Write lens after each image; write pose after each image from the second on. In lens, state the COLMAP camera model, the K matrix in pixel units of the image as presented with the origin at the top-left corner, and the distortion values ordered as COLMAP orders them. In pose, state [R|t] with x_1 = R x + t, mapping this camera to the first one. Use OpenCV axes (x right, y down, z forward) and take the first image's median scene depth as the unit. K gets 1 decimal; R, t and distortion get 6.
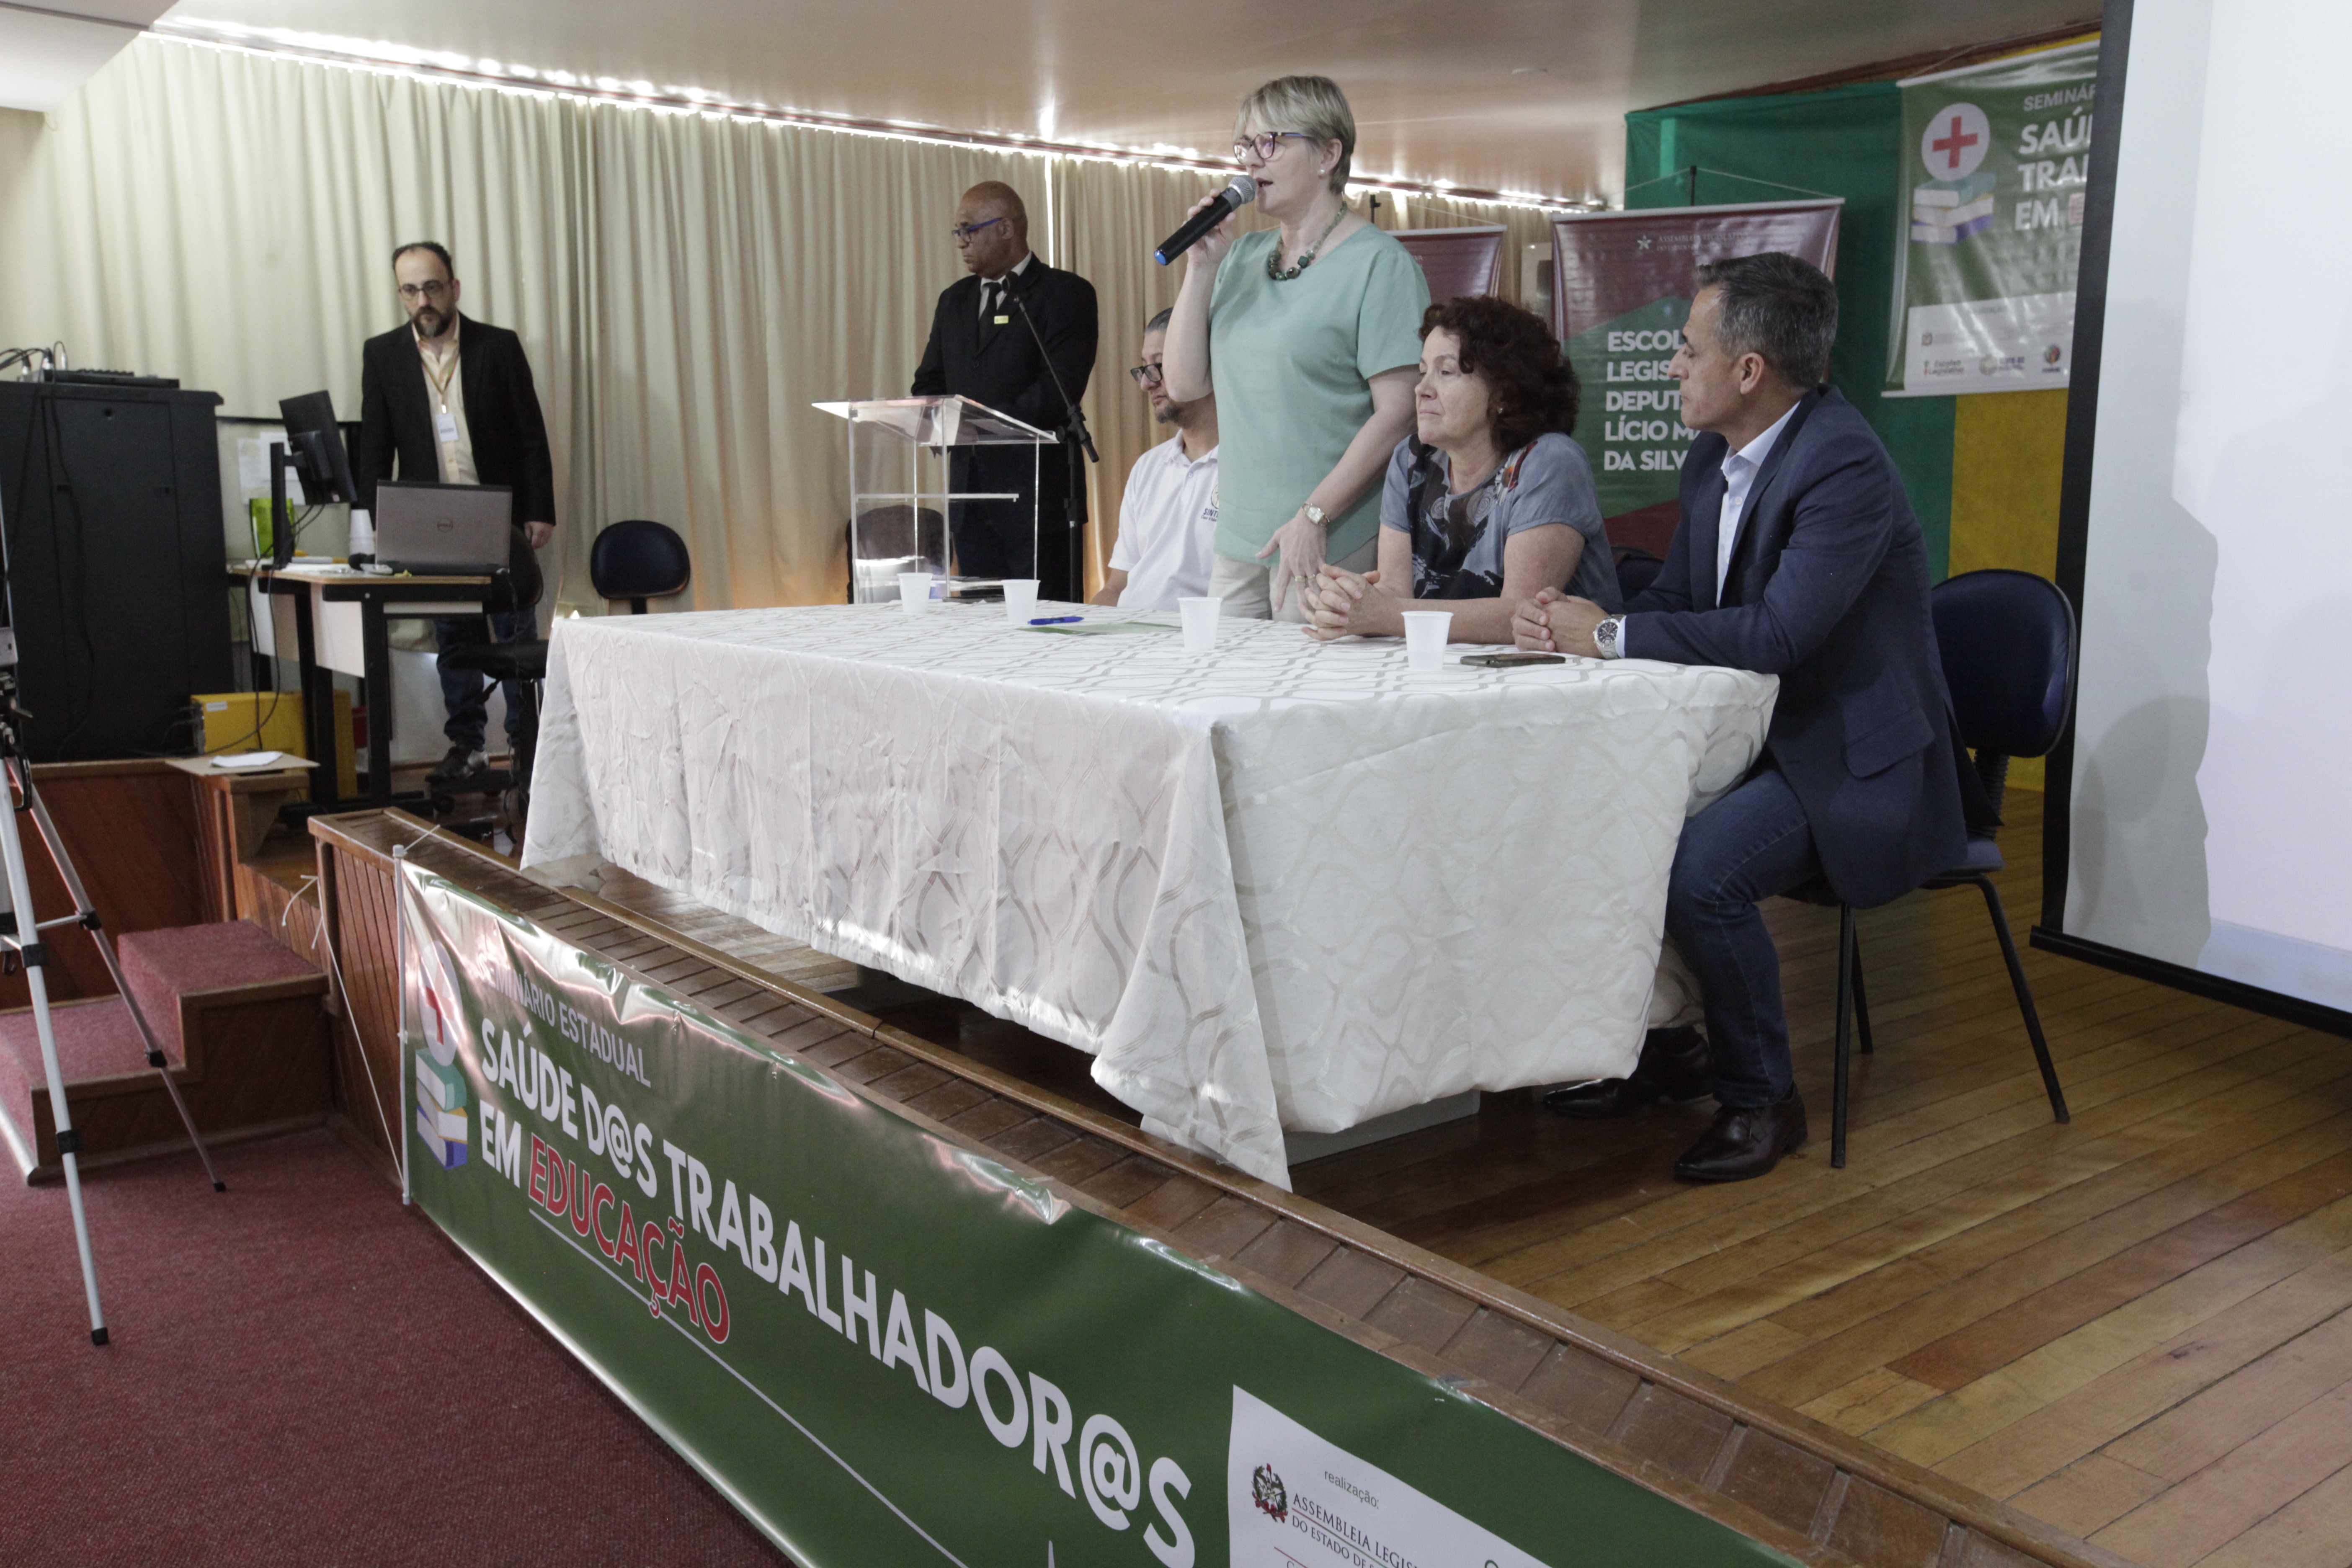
lens RADIAL K [[1946.1, 0, 1176.0], [0, 1946.1, 784.0], [0, 0, 1]] dist [0.000340, 0.005794]
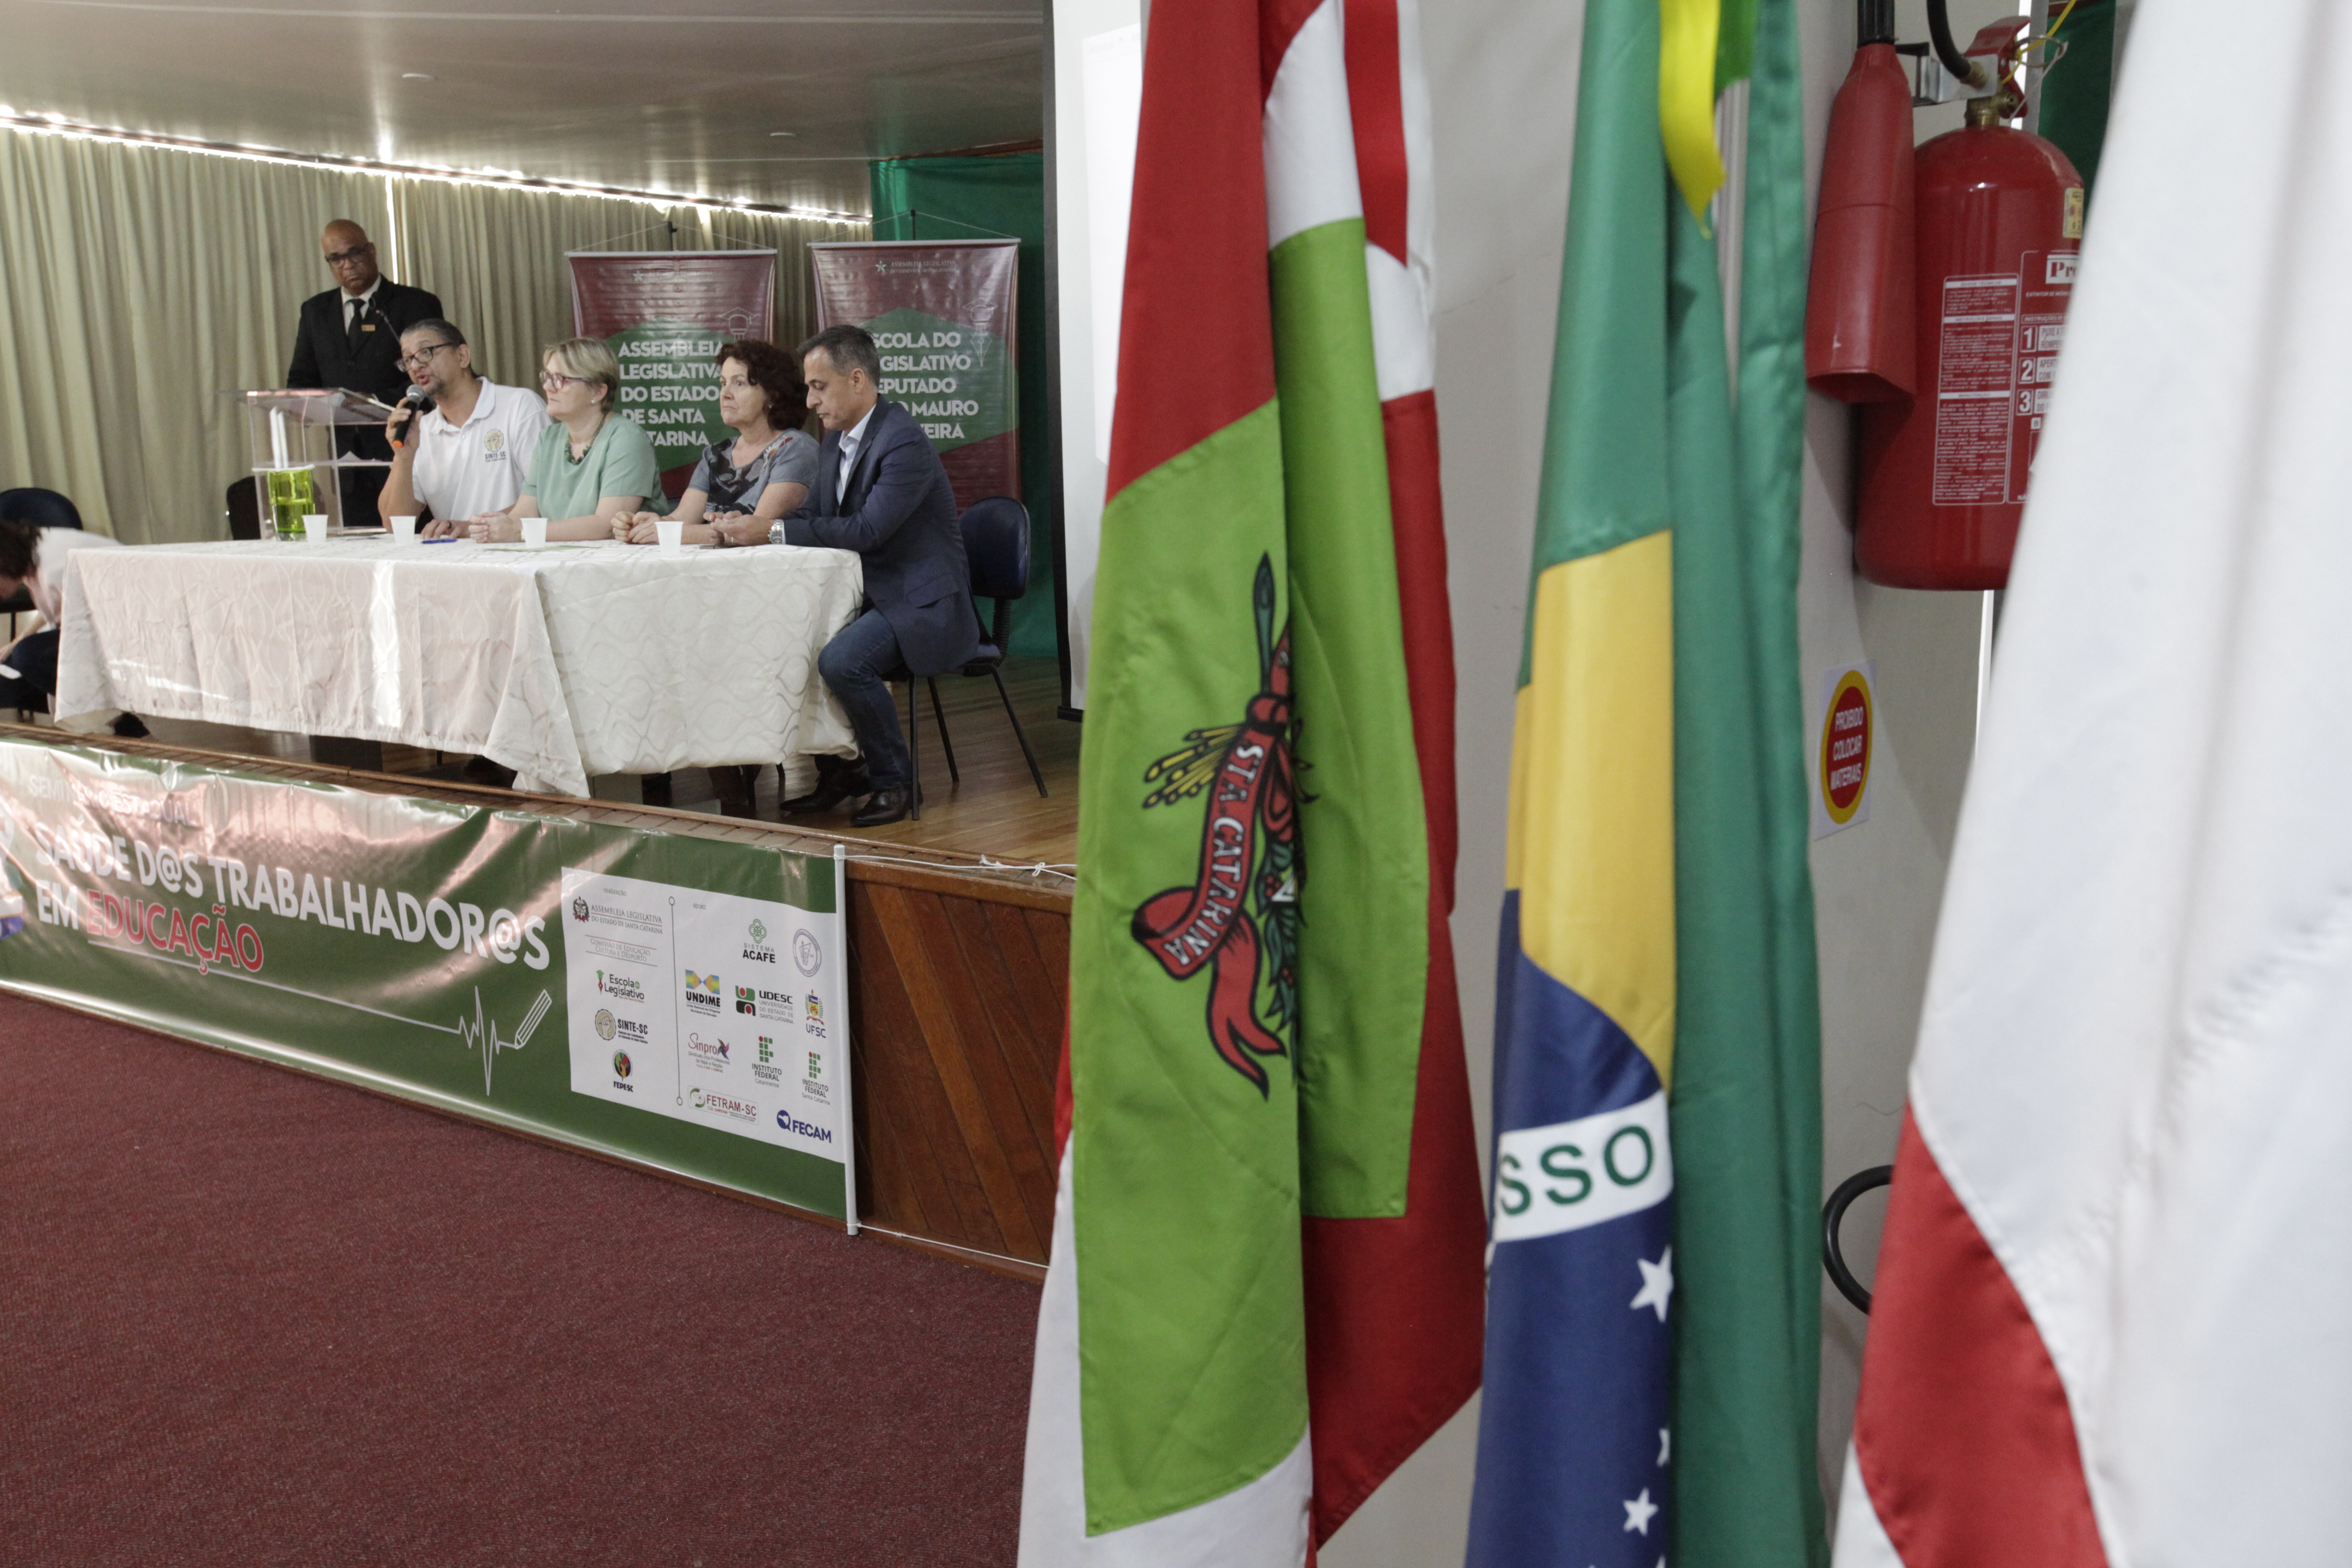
lens RADIAL K [[2074.1, 0, 1176.0], [0, 2074.1, 784.0], [0, 0, 1]] dist [-0.011683, 0.144983]
pose [[0.956131, -0.058913, 0.286954, 0.008317], [0.057000, 0.998261, 0.015023, 0.069477], [-0.287341, 0.001993, 0.957826, -0.448185]]
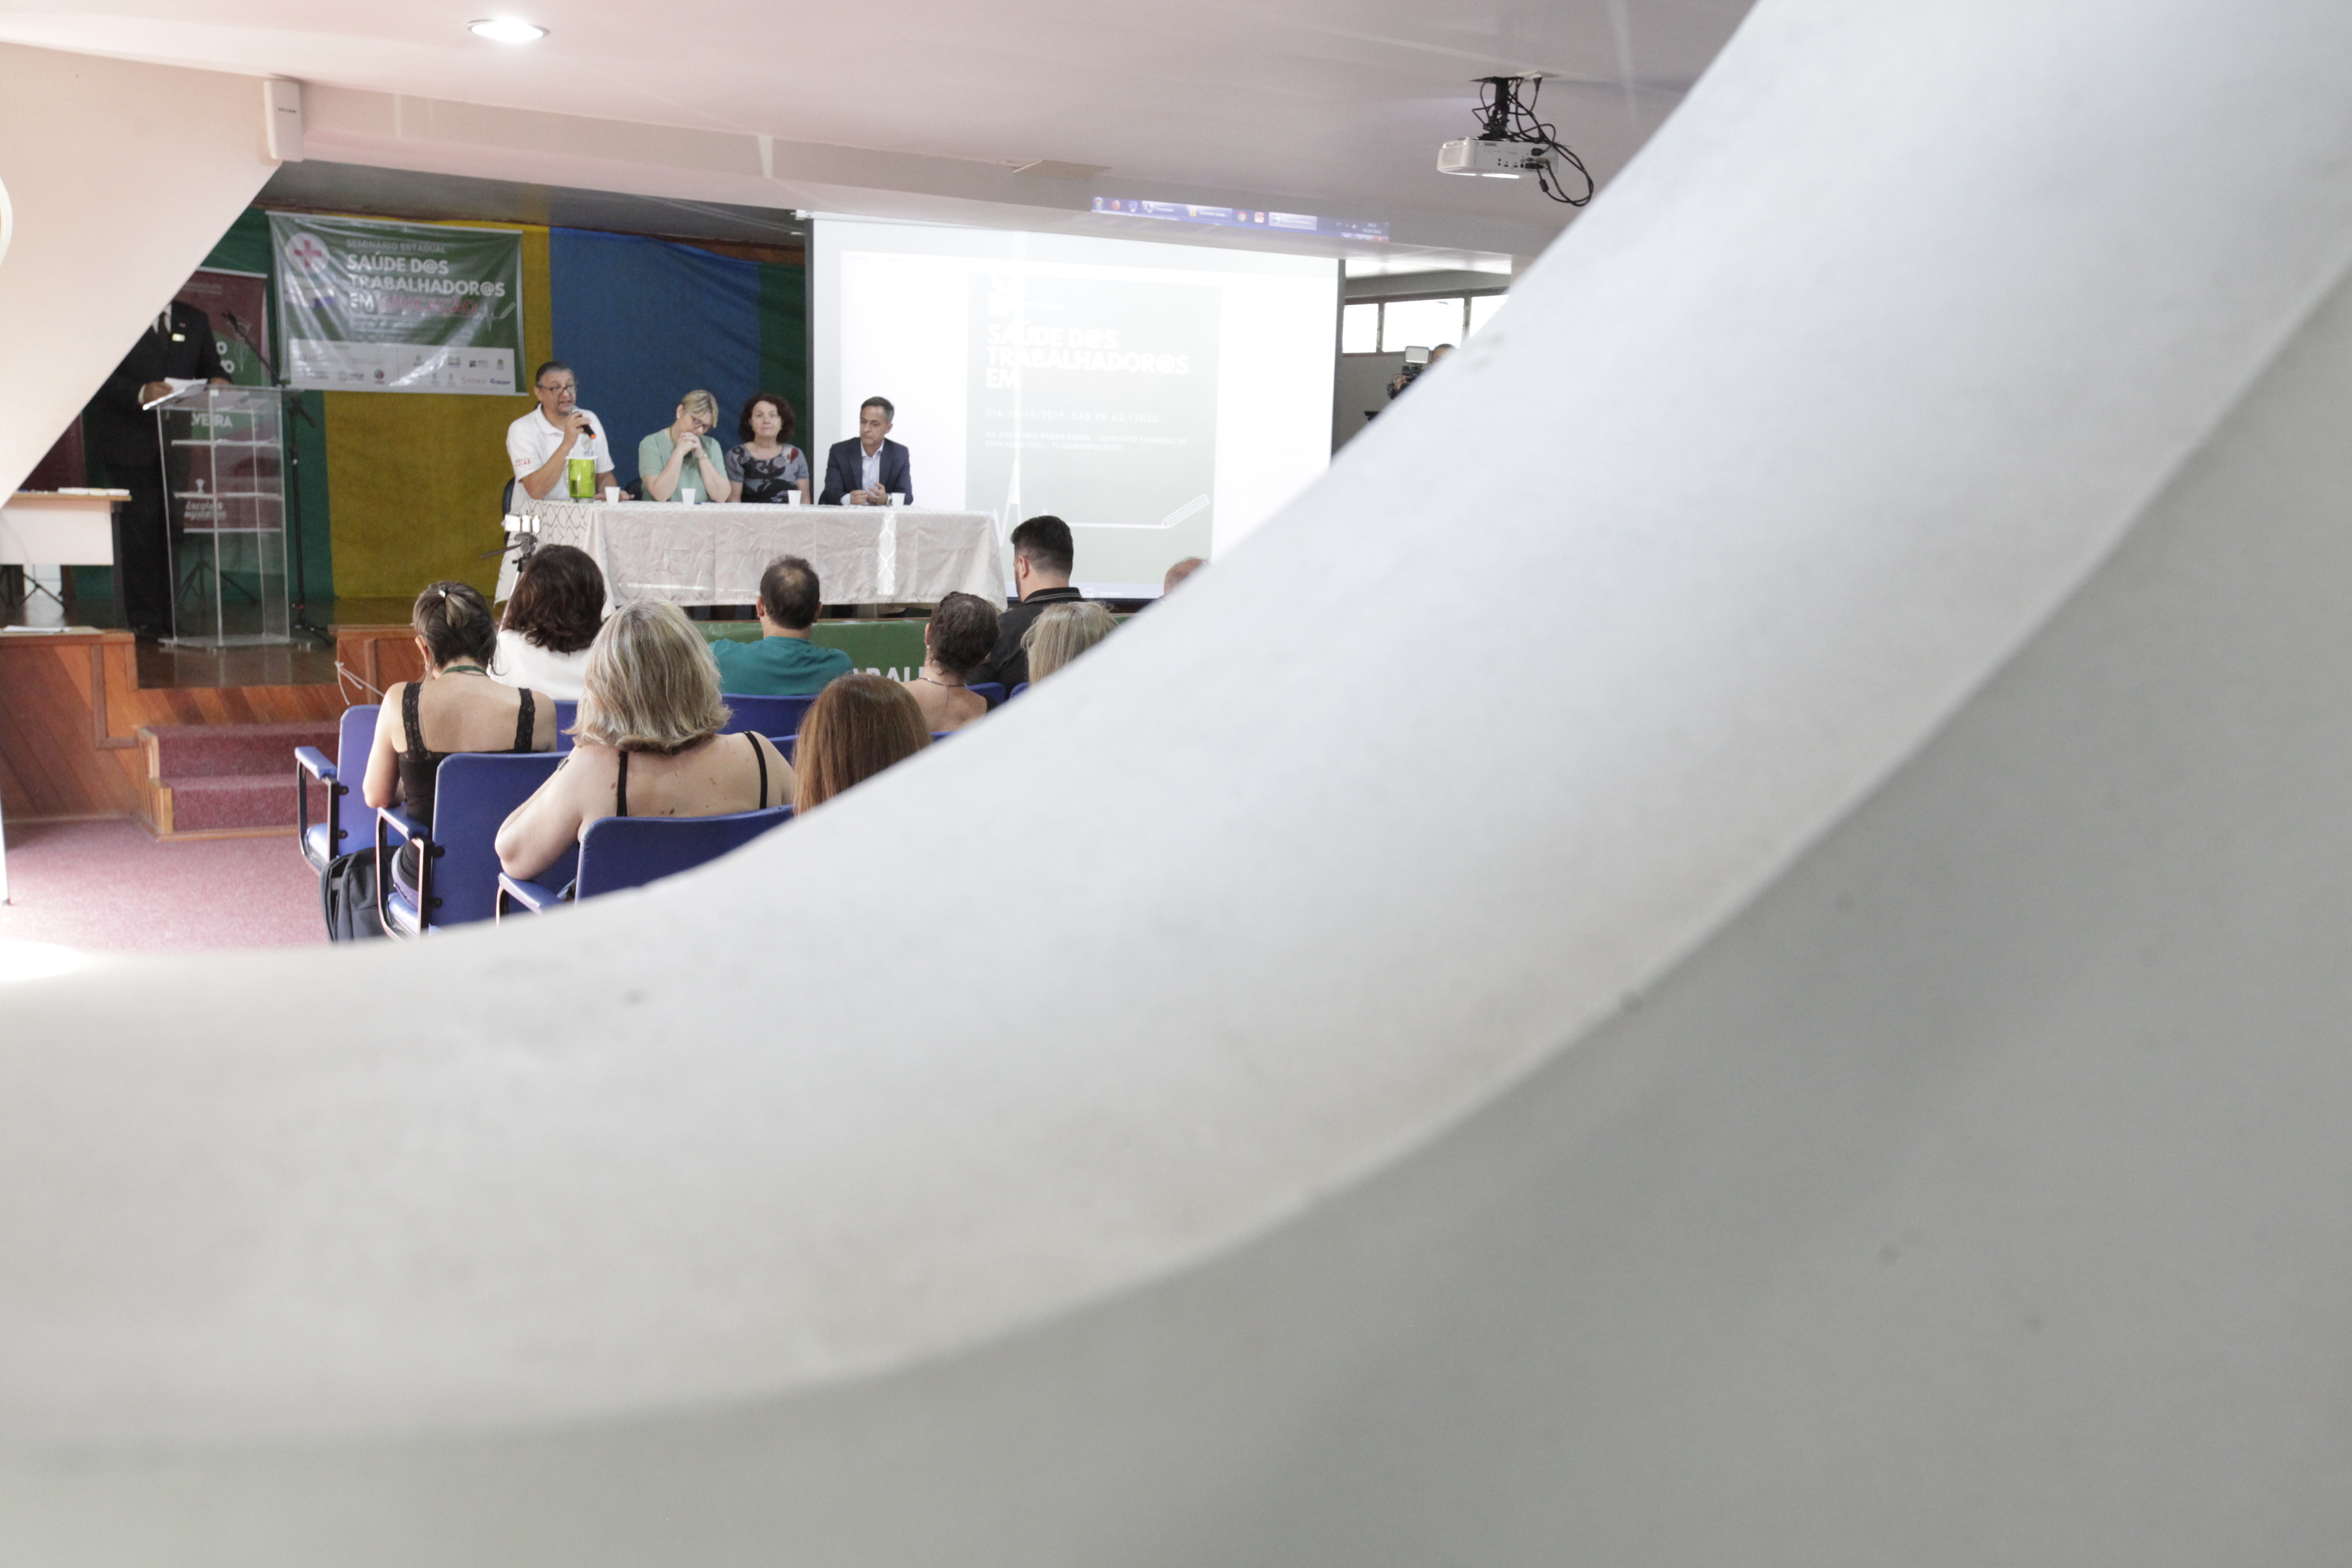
lens RADIAL K [[2192.9, 0, 1176.0], [0, 2192.9, 784.0], [0, 0, 1]] dist [0.050619, 0.002656]
pose [[0.059446, -0.143682, 0.987837, -1.774887], [0.122957, 0.983105, 0.135595, -0.018513], [-0.990630, 0.113401, 0.076109, 0.081788]]
